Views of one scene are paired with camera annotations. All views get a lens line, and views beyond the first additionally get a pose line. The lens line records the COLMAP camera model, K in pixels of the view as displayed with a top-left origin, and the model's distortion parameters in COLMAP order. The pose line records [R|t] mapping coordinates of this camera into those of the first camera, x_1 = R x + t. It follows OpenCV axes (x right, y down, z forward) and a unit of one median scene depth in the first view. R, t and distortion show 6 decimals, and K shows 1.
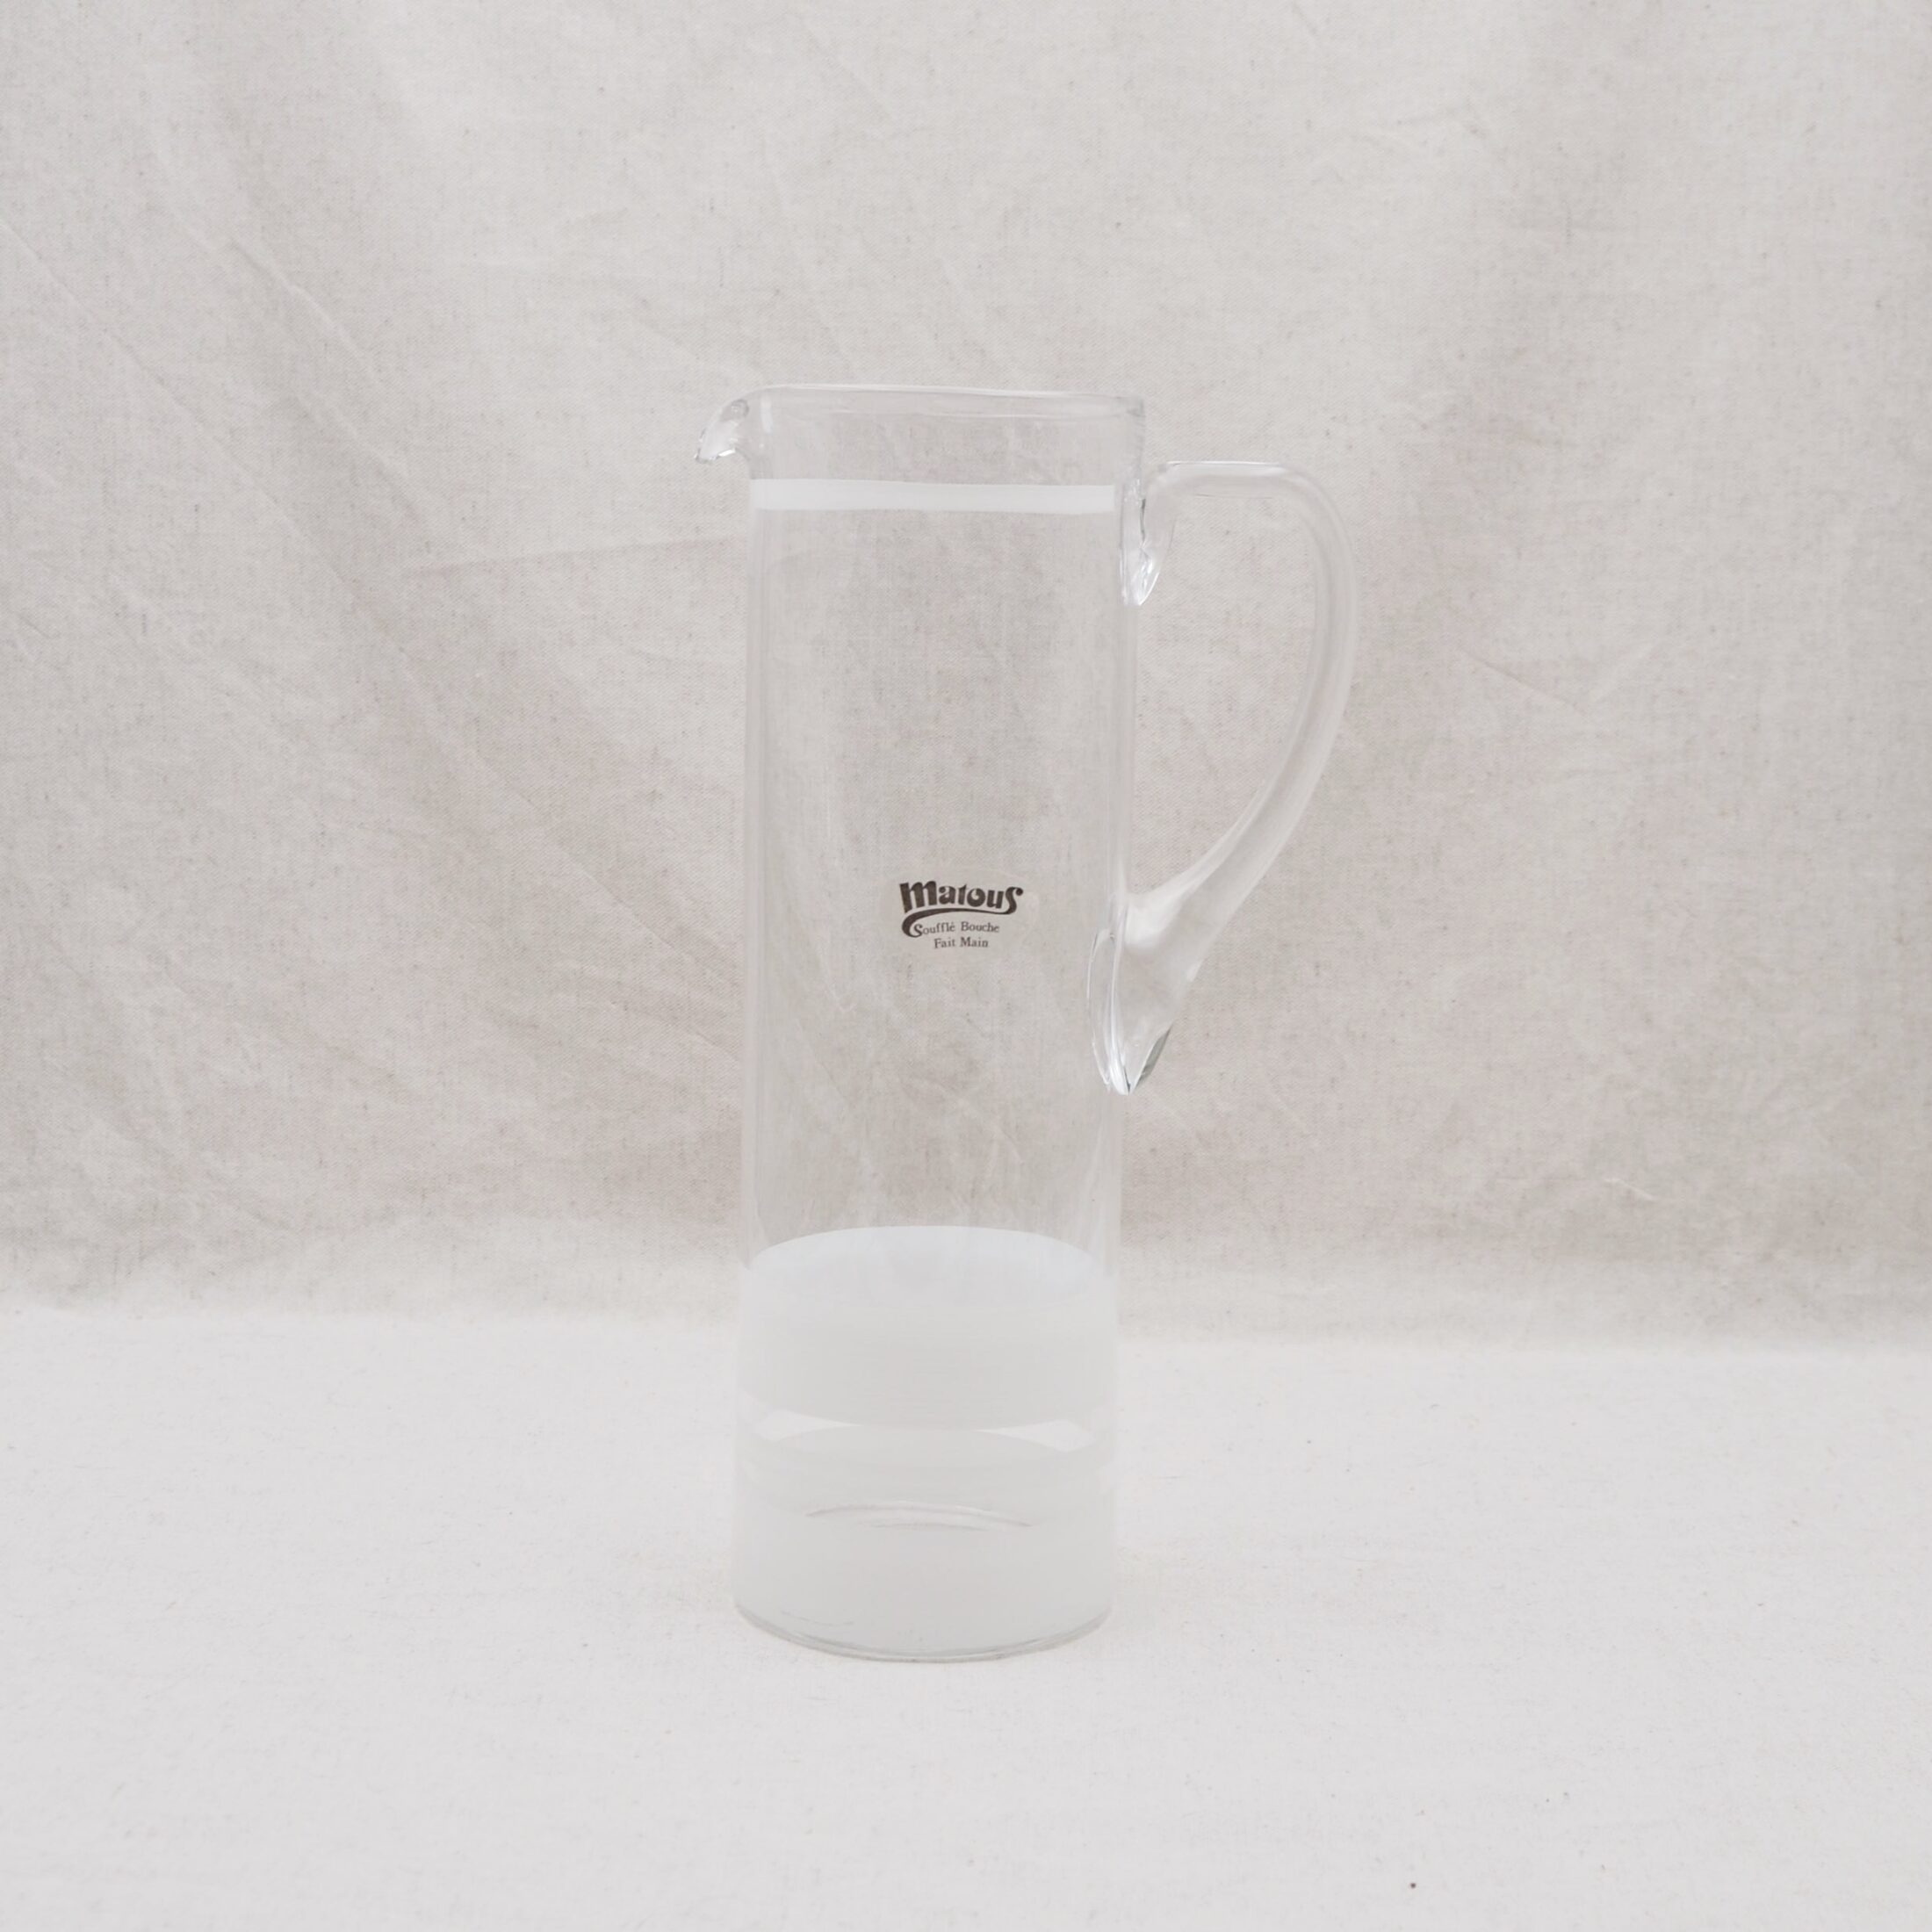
lens RADIAL K [[3198.6, 0, 966.0], [0, 3198.6, 966.0], [0, 0, 1]] dist [-0.034429, -0.524971]
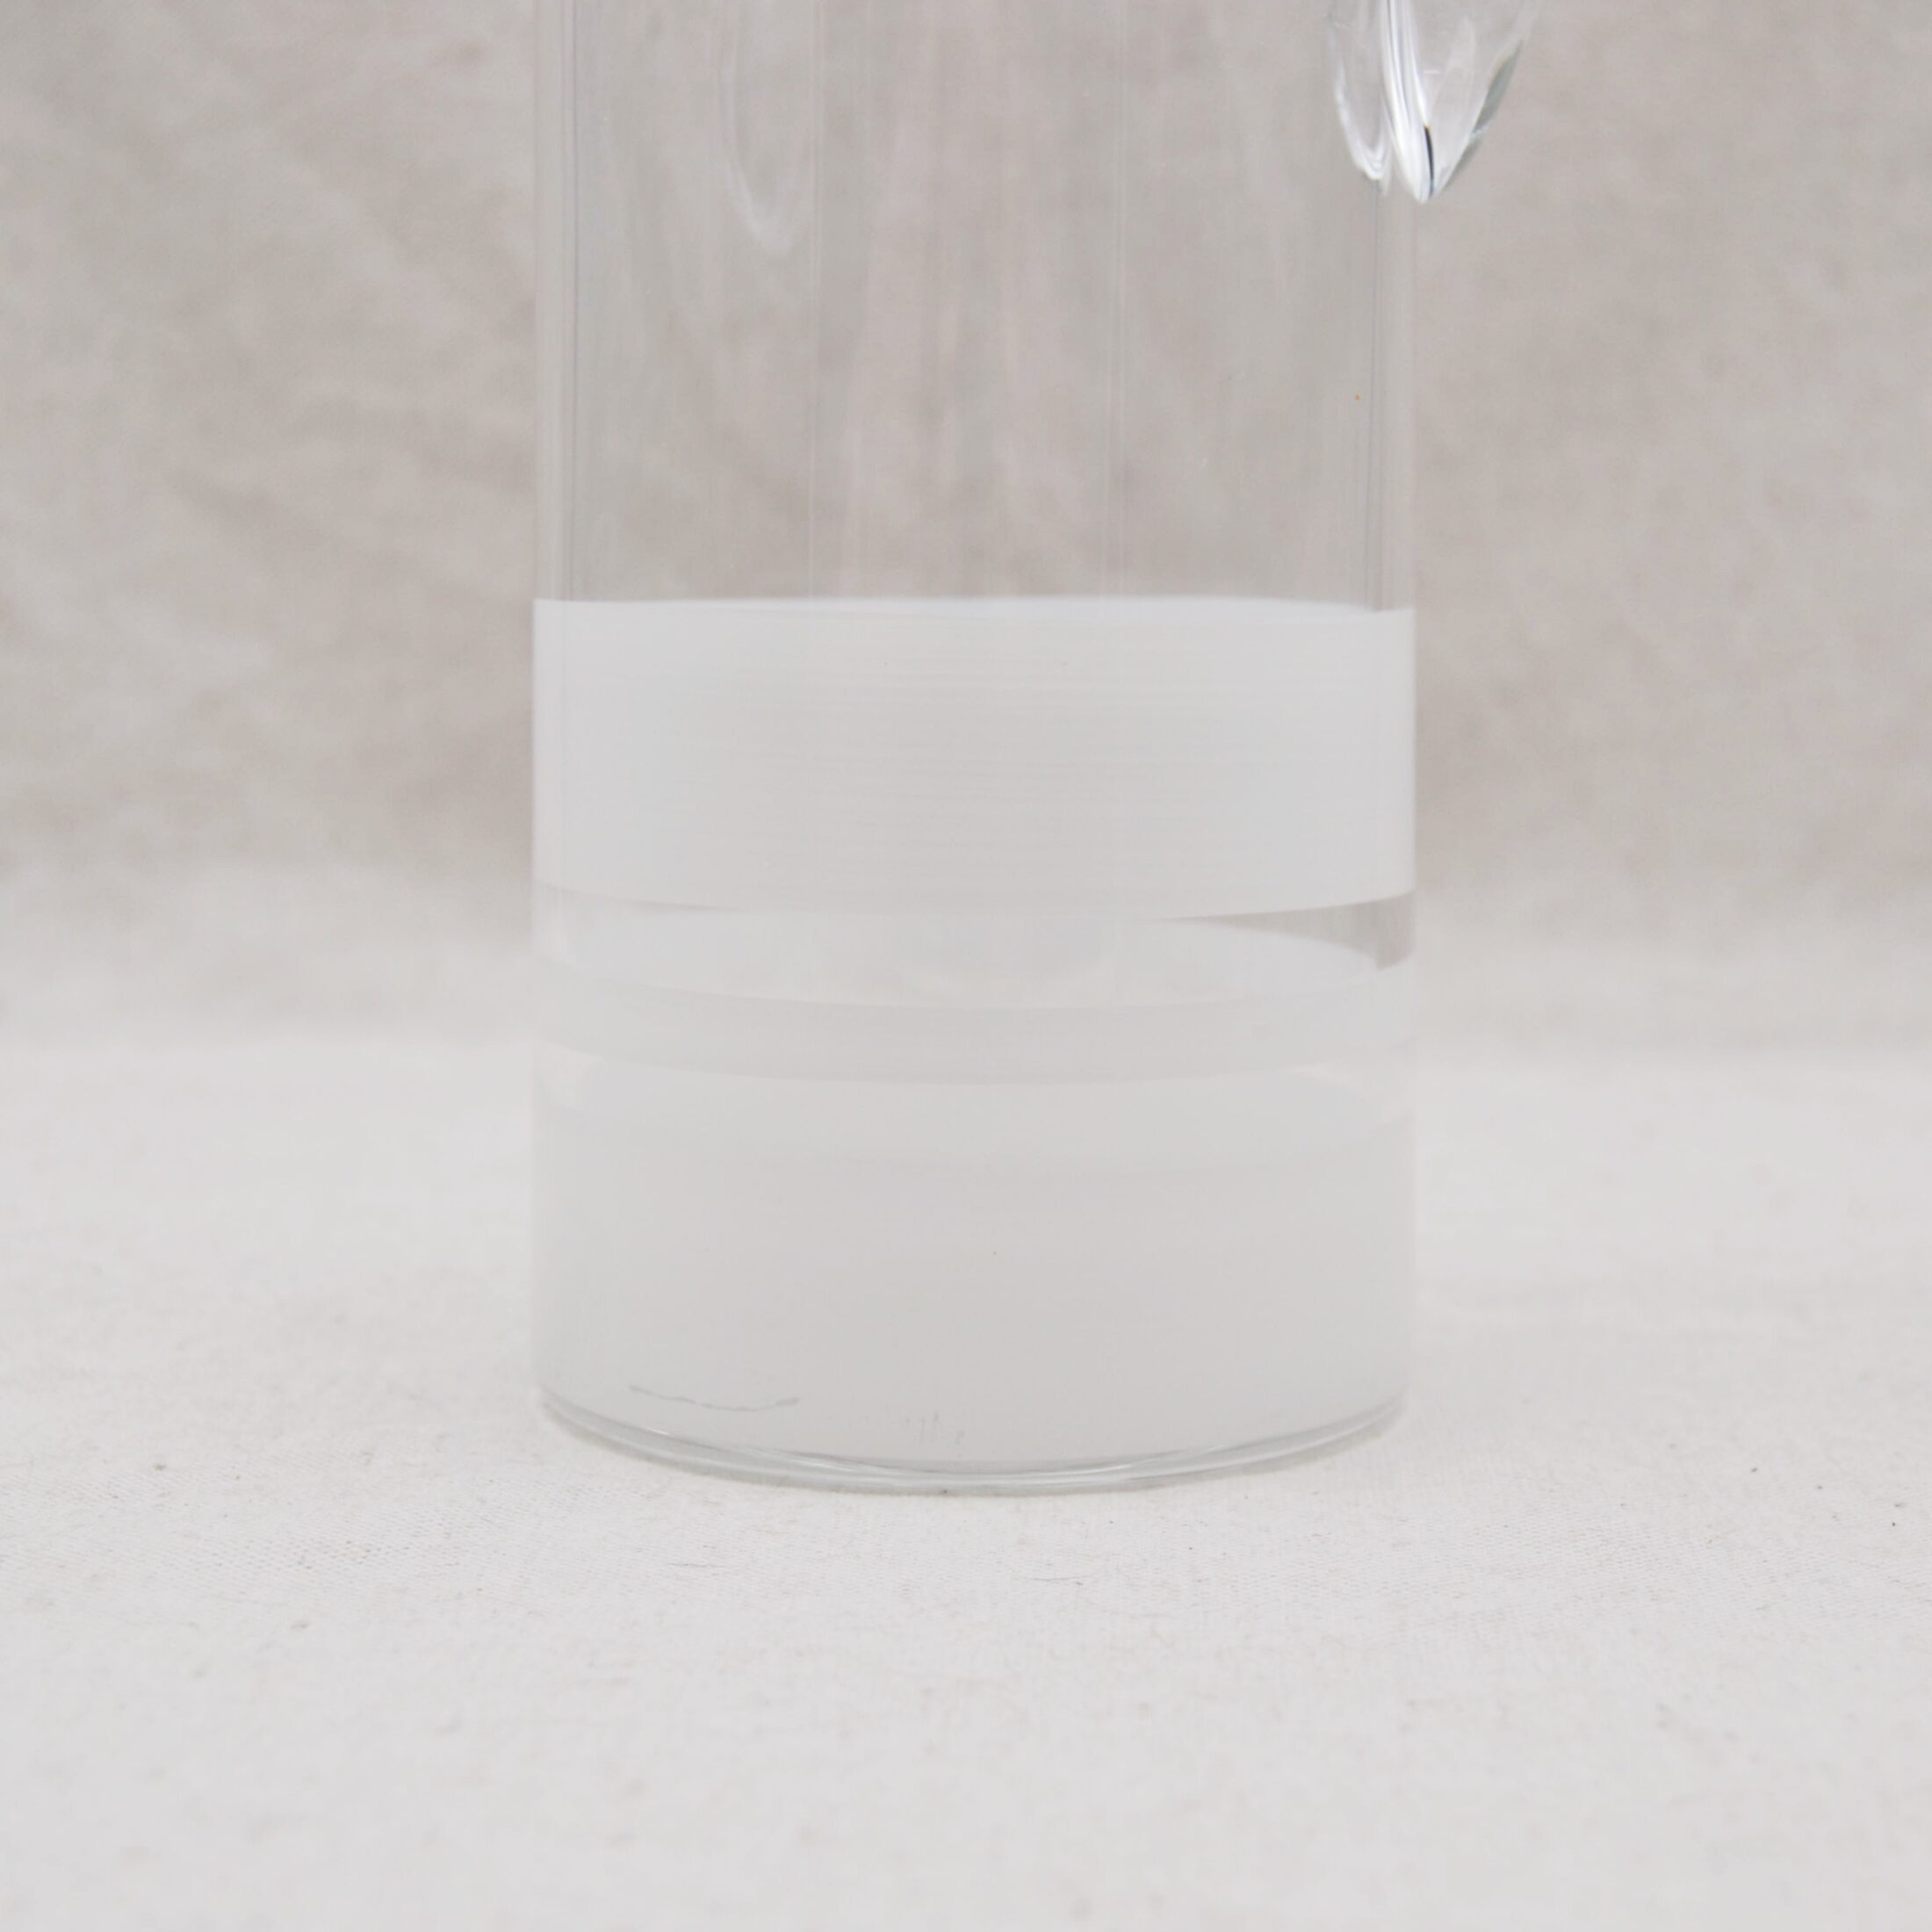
lens RADIAL K [[3987.5, 0, 966.0], [0, 3987.5, 966.0], [0, 0, 1]] dist [-0.043256, -0.121058]
pose [[0.999554, -0.013266, -0.026737, 0.001106], [0.012908, 0.999825, -0.013525, 0.108726], [0.026912, 0.013174, 0.999551, 0.334369]]
